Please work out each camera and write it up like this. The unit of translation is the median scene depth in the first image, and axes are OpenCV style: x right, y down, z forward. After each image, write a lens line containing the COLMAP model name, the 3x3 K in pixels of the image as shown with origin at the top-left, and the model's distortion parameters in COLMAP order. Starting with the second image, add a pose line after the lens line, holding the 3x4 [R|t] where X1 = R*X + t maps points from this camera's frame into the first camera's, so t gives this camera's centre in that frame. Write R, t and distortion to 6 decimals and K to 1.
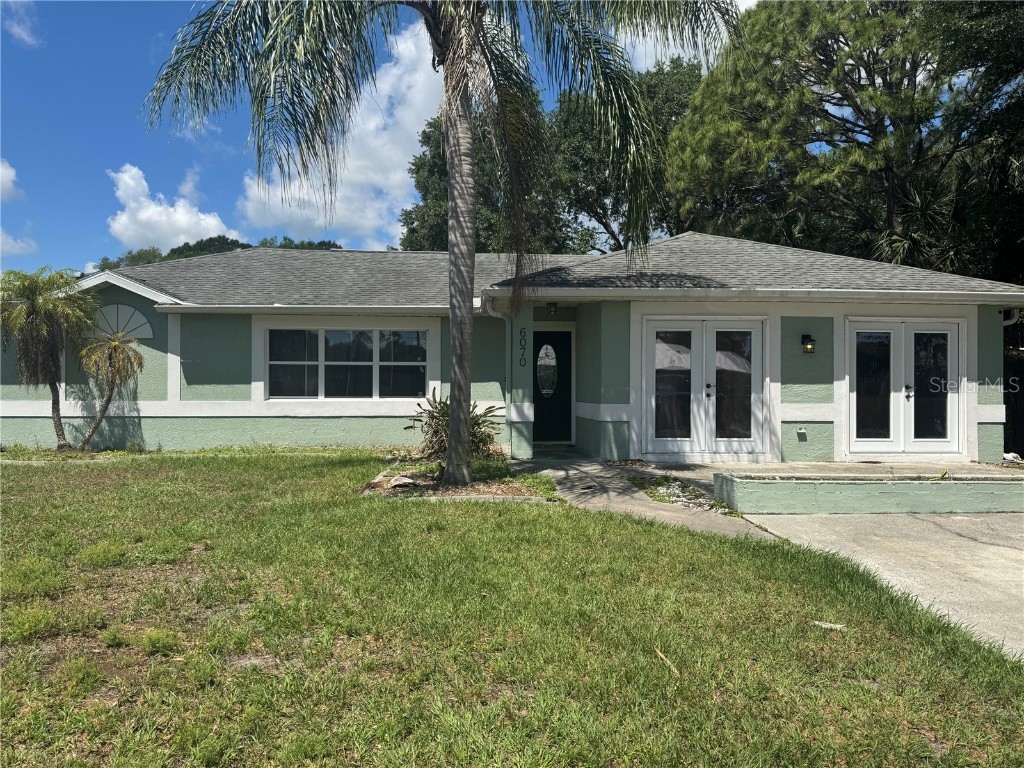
lens RADIAL K [[715.9, 0, 526.0], [0, 715.9, 383.6], [0, 0, 1]] dist [0.088462, -0.128453]
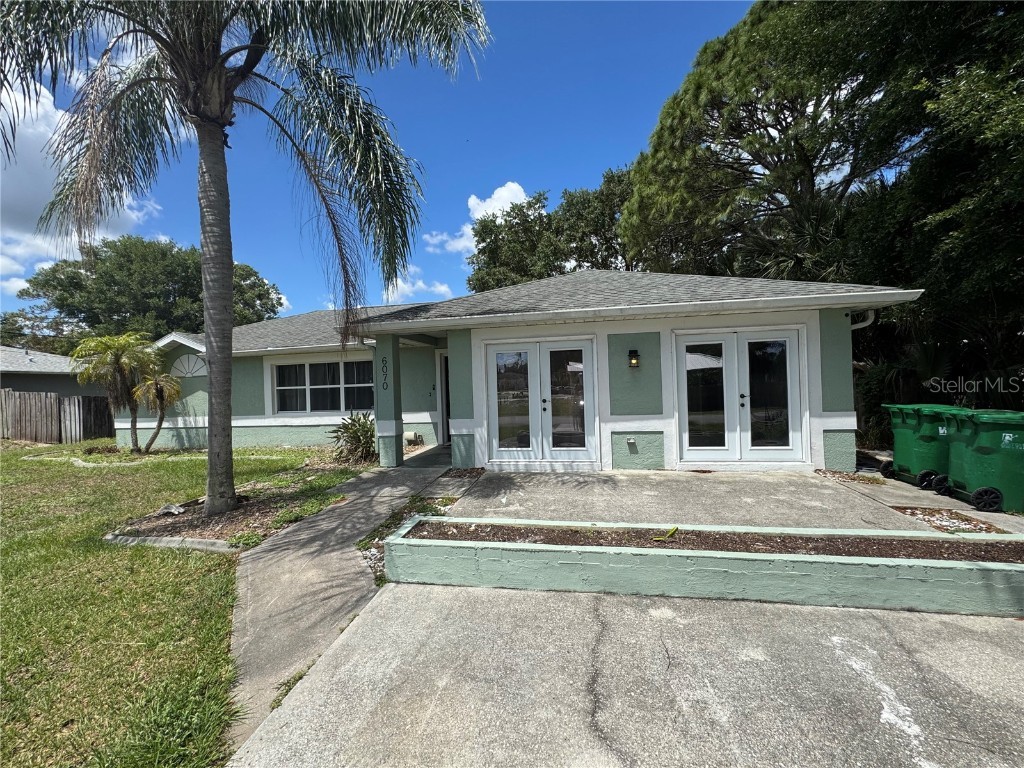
lens RADIAL K [[411.0, 0, 512.0], [0, 411.0, 384.0], [0, 0, 1]] dist [-0.002115, -0.000128]
pose [[0.969988, -0.035859, -0.240492, 0.352211], [0.037709, 0.999284, 0.003094, -0.025936], [0.240209, -0.012070, 0.970646, 0.367753]]
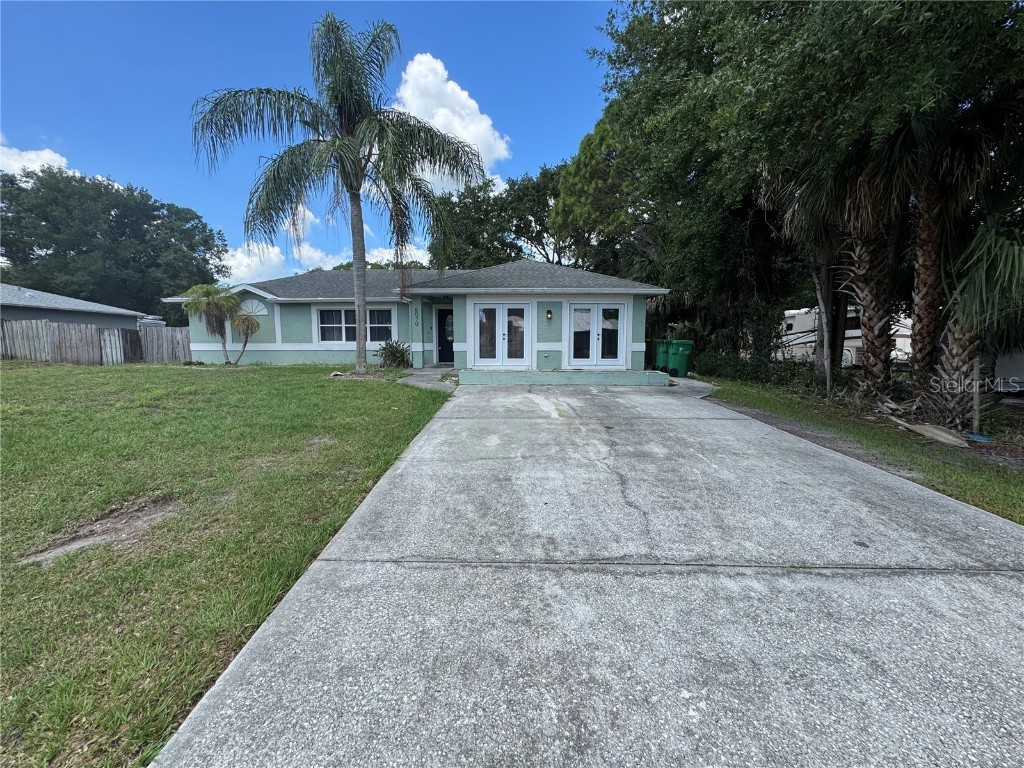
lens RADIAL K [[411.0, 0, 512.0], [0, 411.0, 384.0], [0, 0, 1]] dist [-0.002115, -0.000128]
pose [[0.997207, 0.004220, -0.074565, 0.363086], [0.003525, 0.994630, 0.103430, 0.023485], [0.074601, -0.103404, 0.991838, -0.229172]]
